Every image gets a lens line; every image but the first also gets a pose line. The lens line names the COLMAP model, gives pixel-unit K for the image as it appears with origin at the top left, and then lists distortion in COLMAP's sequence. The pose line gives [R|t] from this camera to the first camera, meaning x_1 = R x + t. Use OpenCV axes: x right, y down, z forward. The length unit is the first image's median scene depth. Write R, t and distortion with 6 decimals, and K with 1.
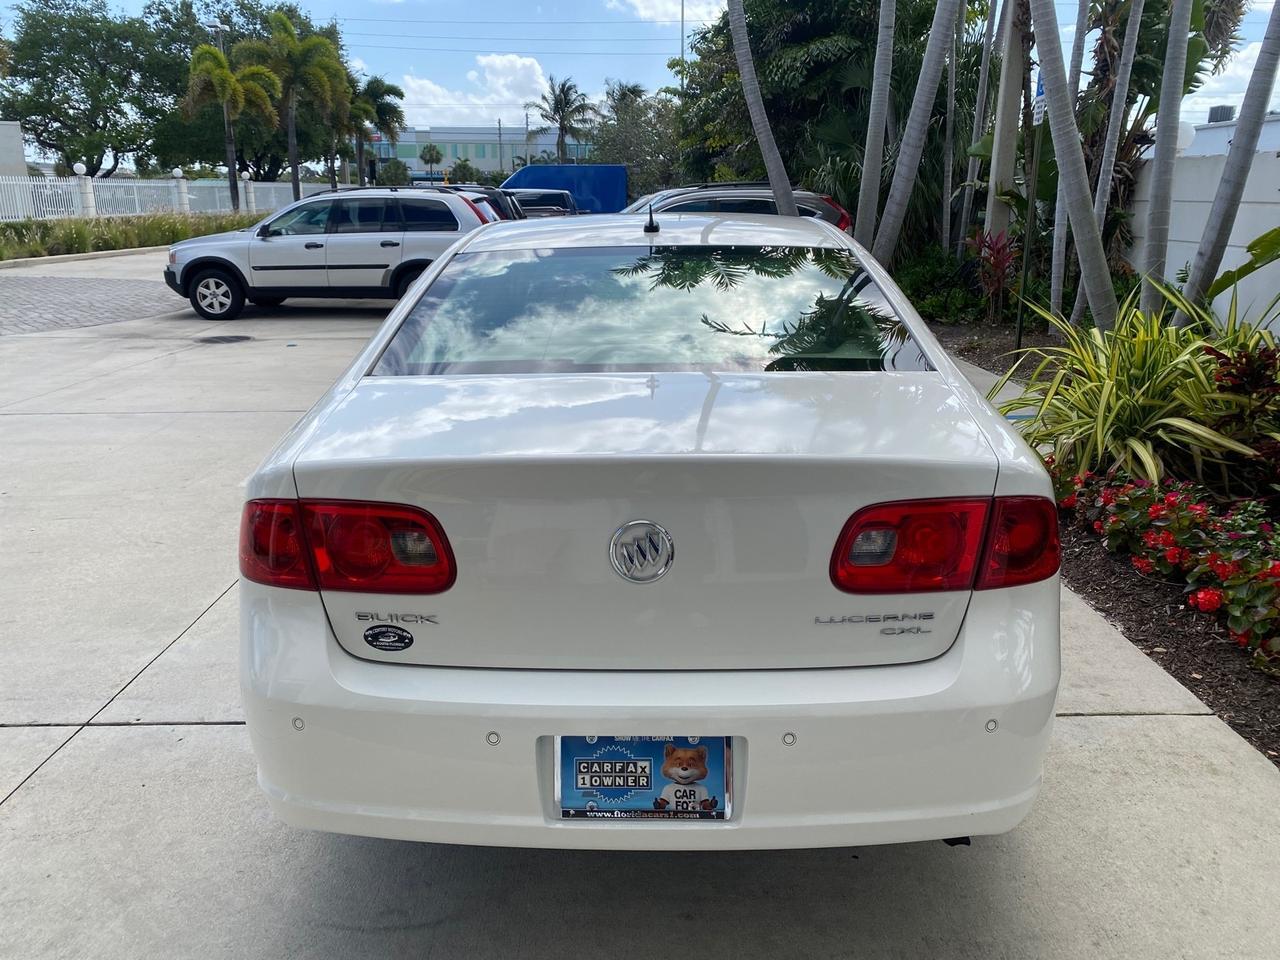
lens RADIAL K [[983.1, 0, 643.3], [0, 983.1, 471.9], [0, 0, 1]] dist [0.023927, -0.022958]
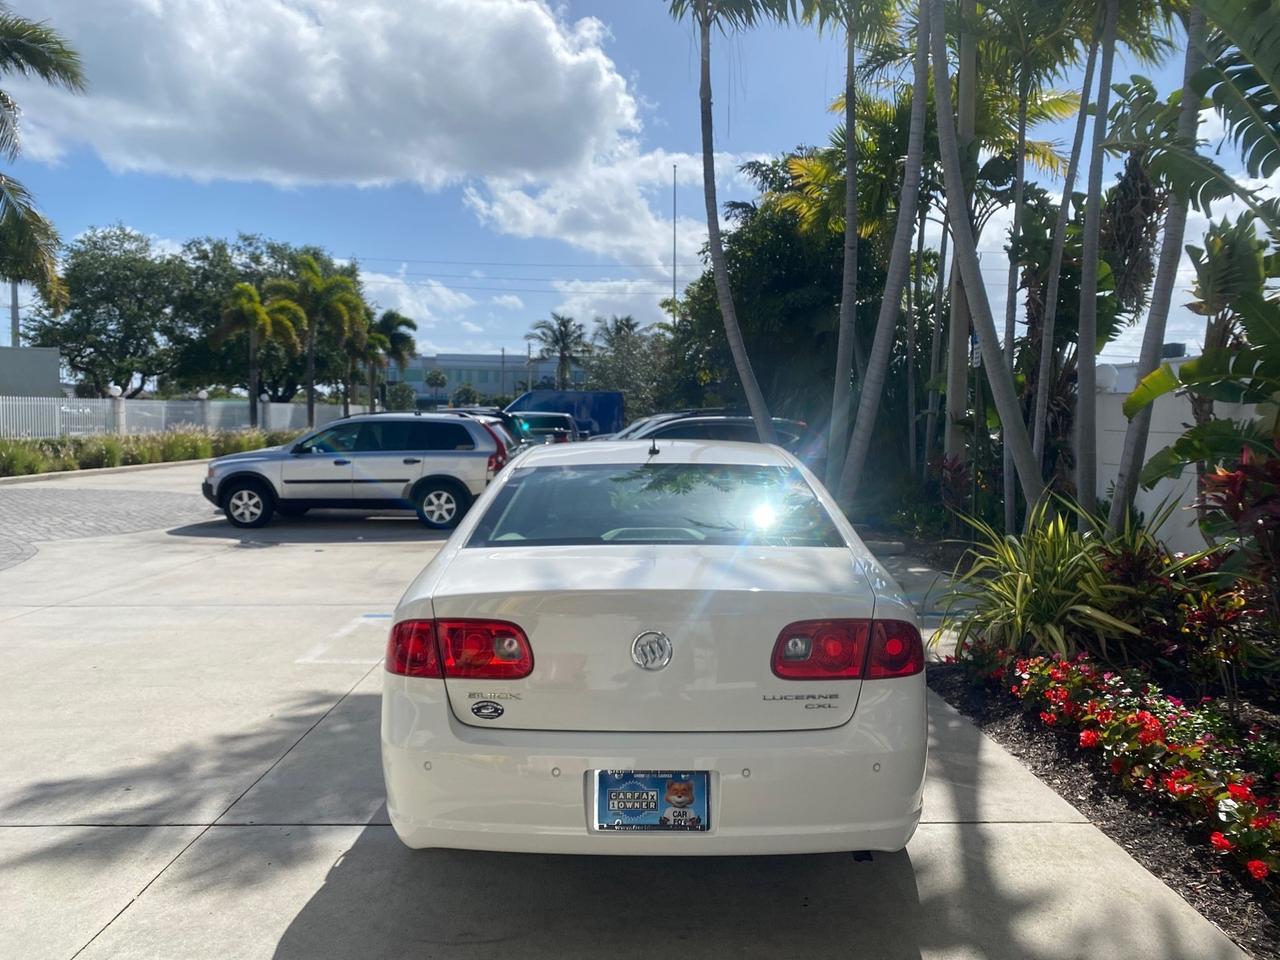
lens RADIAL K [[983.1, 0, 640.2], [0, 983.1, 470.7], [0, 0, 1]] dist [0.023927, -0.022958]
pose [[0.999962, 0.007766, 0.004066, -0.005604], [-0.006697, 0.976093, -0.217251, 0.026870], [-0.005656, 0.217215, 0.976107, -0.116176]]
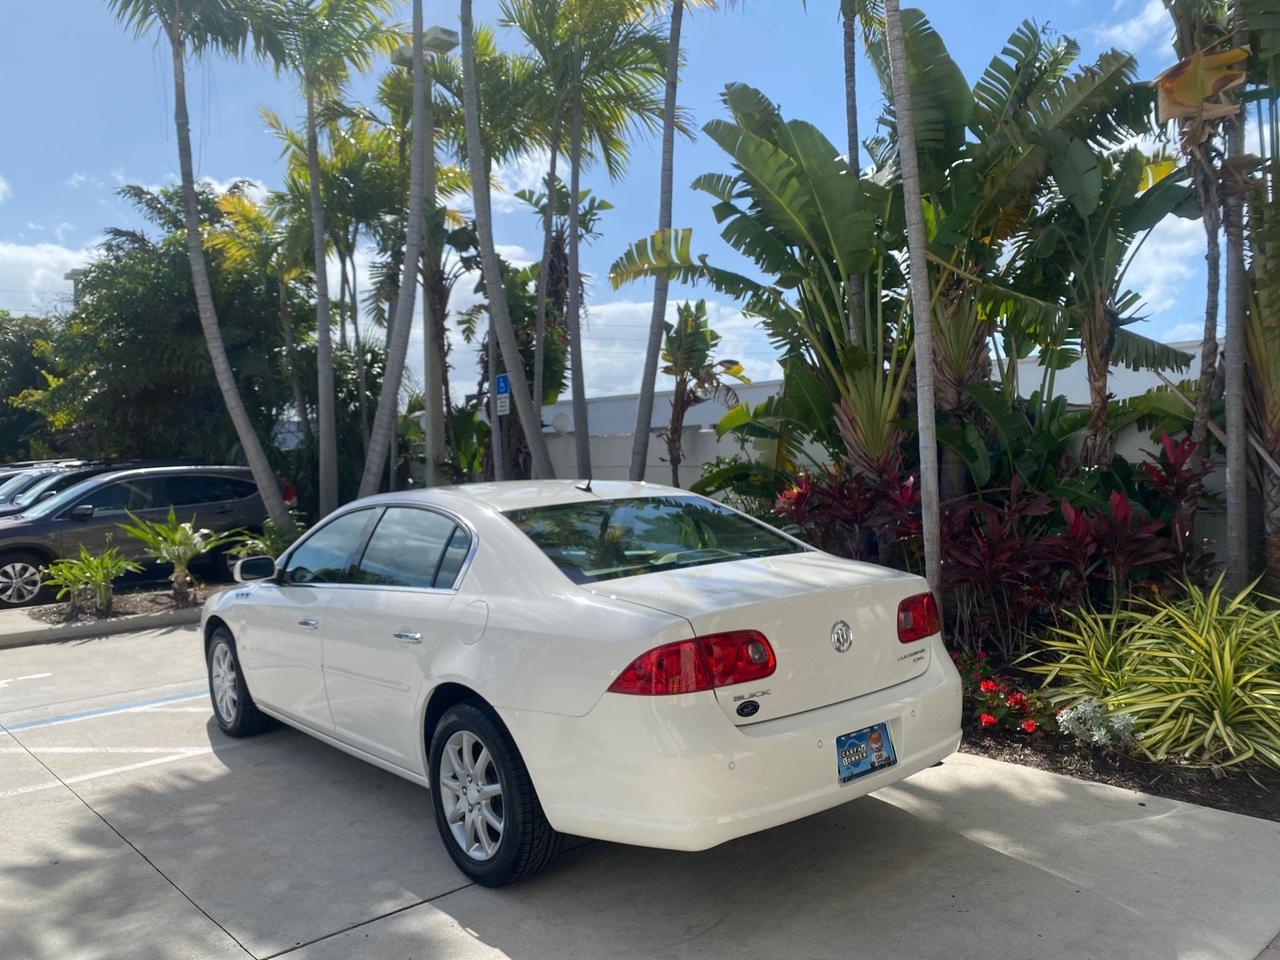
lens RADIAL K [[983.1, 0, 635.2], [0, 983.1, 479.7], [0, 0, 1]] dist [0.023927, -0.022958]
pose [[0.758694, -0.033628, 0.650579, -0.307456], [0.200403, 0.962286, -0.183966, 0.011058], [-0.619857, 0.269952, 0.736820, -0.058992]]
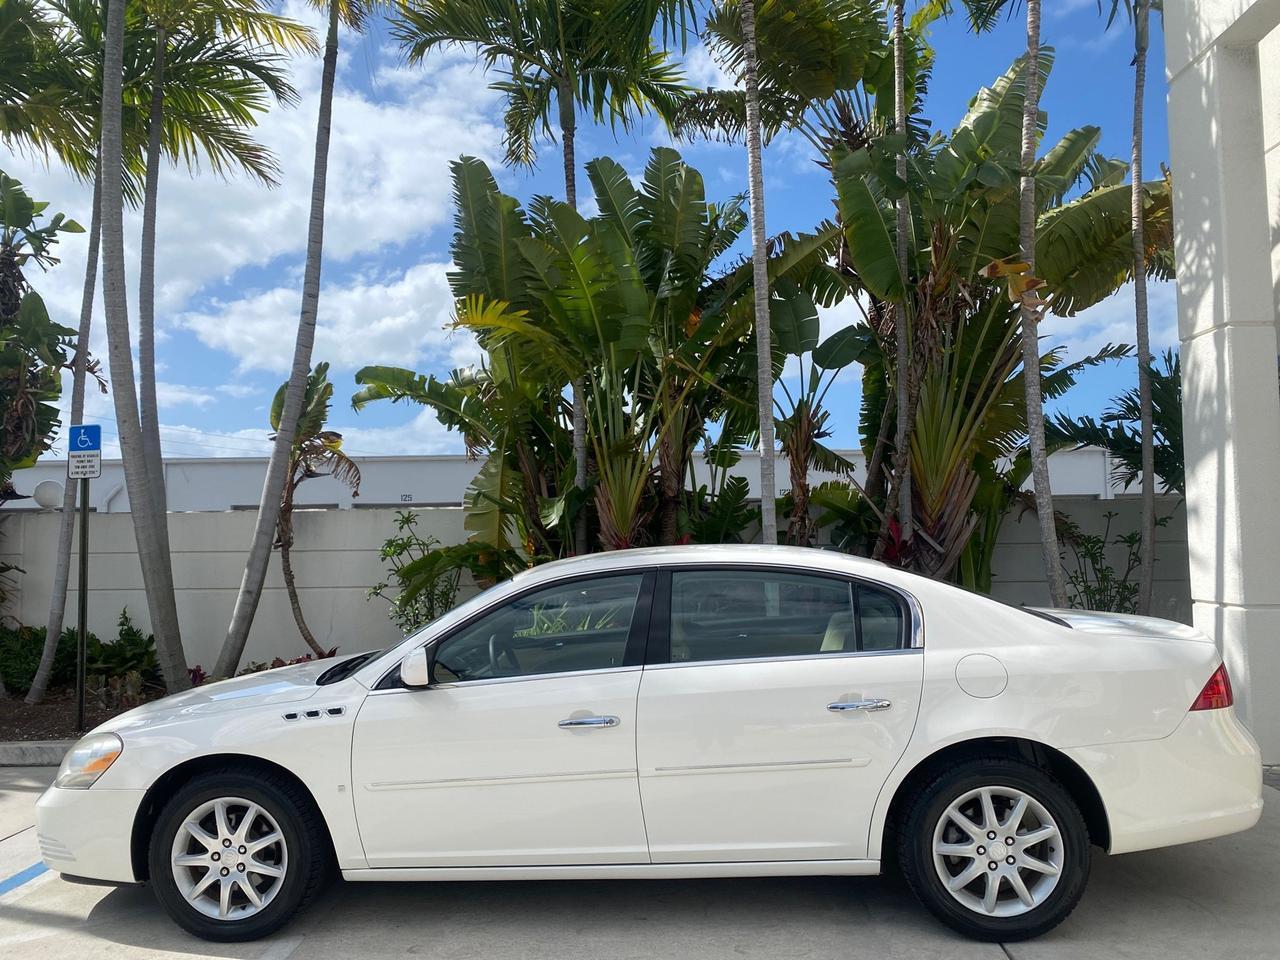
lens RADIAL K [[983.1, 0, 635.9], [0, 983.1, 476.4], [0, 0, 1]] dist [0.023927, -0.022958]
pose [[0.055457, 0.063201, 0.996459, -0.522180], [0.284892, 0.955505, -0.076459, -0.111604], [-0.956954, 0.288124, 0.034984, 0.405105]]
